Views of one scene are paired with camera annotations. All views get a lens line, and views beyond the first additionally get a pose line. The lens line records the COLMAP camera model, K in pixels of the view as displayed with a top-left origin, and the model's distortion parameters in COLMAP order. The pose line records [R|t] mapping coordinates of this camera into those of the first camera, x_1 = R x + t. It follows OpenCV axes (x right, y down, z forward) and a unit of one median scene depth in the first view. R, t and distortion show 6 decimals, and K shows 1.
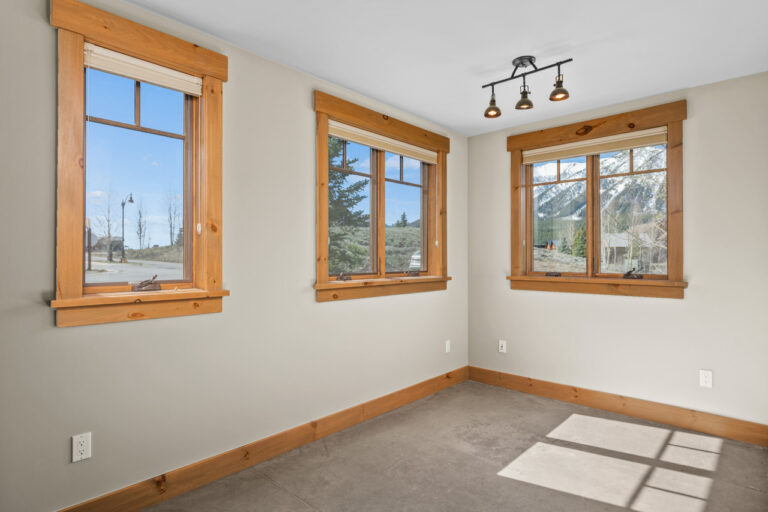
lens RADIAL K [[413.9, 0, 390.0], [0, 413.9, 256.4], [0, 0, 1]] dist [0.002916, -0.000496]
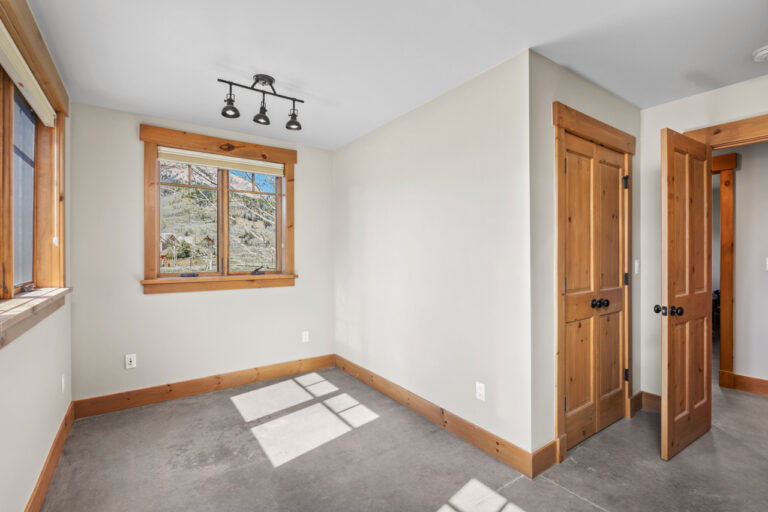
lens RADIAL K [[353.2, 0, 379.7], [0, 353.2, 254.7], [0, 0, 1]] dist [0.005549, 0.000705]
pose [[0.246651, -0.001720, 0.969103, -0.444421], [-0.001450, 0.999997, 0.002144, -0.012908], [-0.969103, -0.001934, 0.246648, 0.420955]]
